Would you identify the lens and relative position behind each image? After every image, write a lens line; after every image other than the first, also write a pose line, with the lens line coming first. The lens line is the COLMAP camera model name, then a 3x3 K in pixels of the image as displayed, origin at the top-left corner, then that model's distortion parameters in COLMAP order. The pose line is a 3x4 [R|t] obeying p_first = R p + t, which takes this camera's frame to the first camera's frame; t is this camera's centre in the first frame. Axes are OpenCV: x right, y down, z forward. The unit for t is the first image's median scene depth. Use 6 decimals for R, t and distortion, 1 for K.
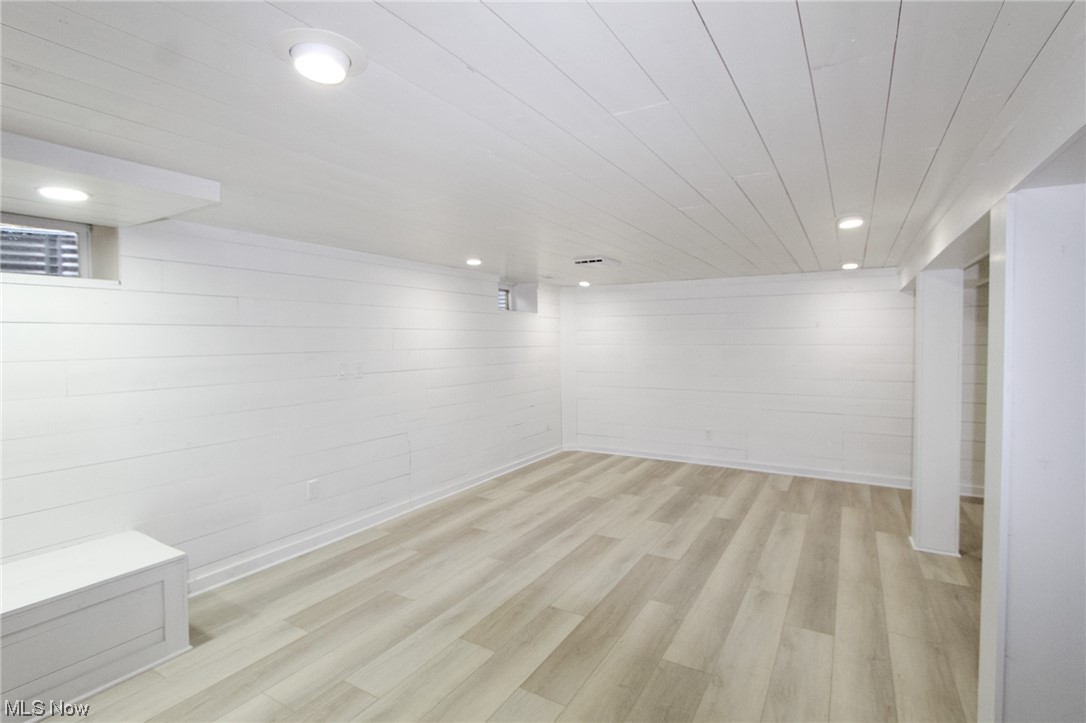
lens RADIAL K [[507.5, 0, 551.8], [0, 507.5, 351.4], [0, 0, 1]] dist [-0.019077, 0.003968]
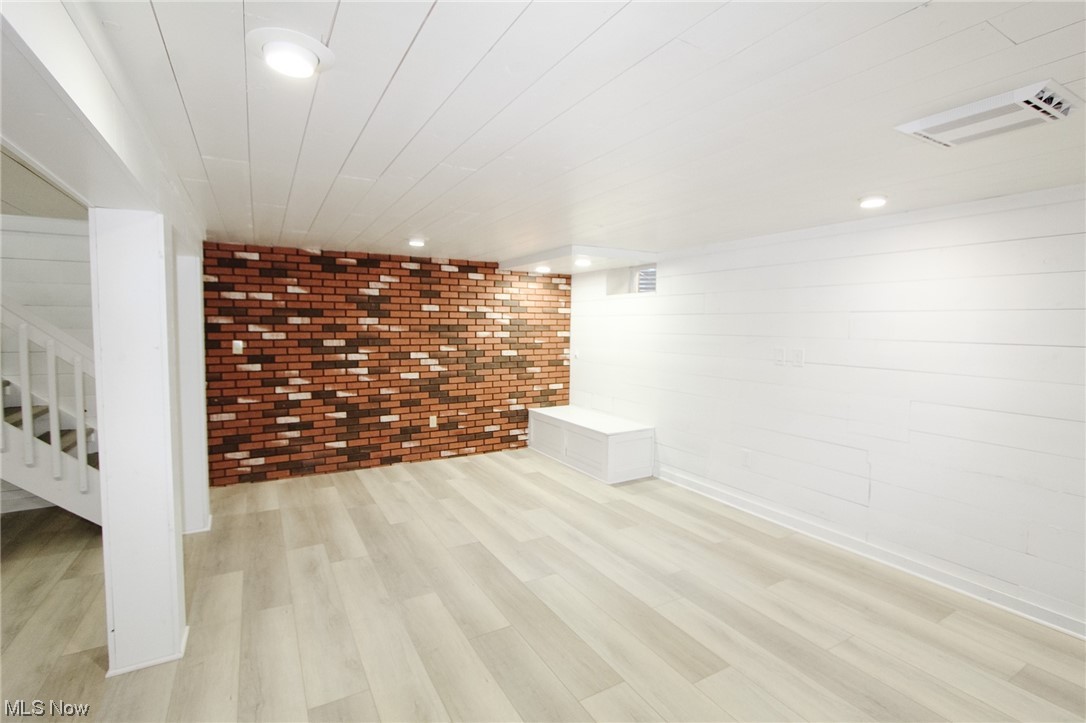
lens RADIAL K [[507.5, 0, 551.8], [0, 507.5, 351.4], [0, 0, 1]] dist [-0.019077, 0.003968]
pose [[-0.486050, 0.046452, -0.872696, 0.782764], [-0.027294, 0.997292, 0.068286, -0.031362], [0.873505, 0.057010, -0.483466, 1.273245]]
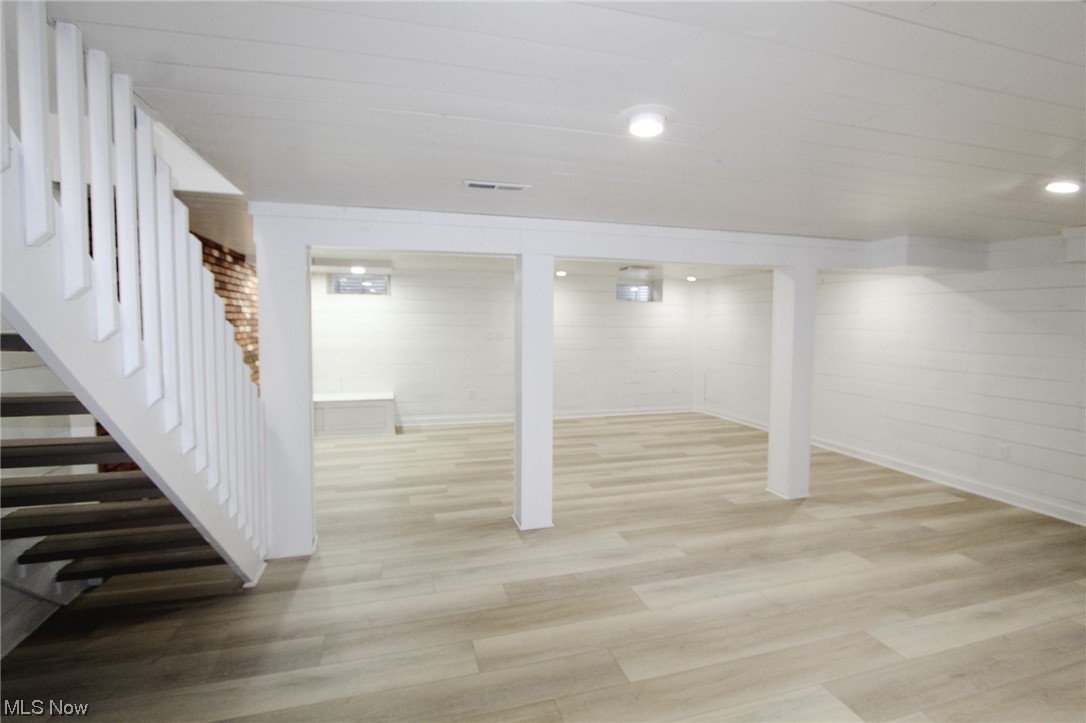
lens RADIAL K [[507.5, 0, 551.8], [0, 507.5, 351.4], [0, 0, 1]] dist [-0.019077, 0.003968]
pose [[0.738895, 0.048807, -0.672050, 1.248366], [-0.028523, 0.998745, 0.041173, 0.011784], [0.673216, -0.011254, 0.739360, -0.318215]]
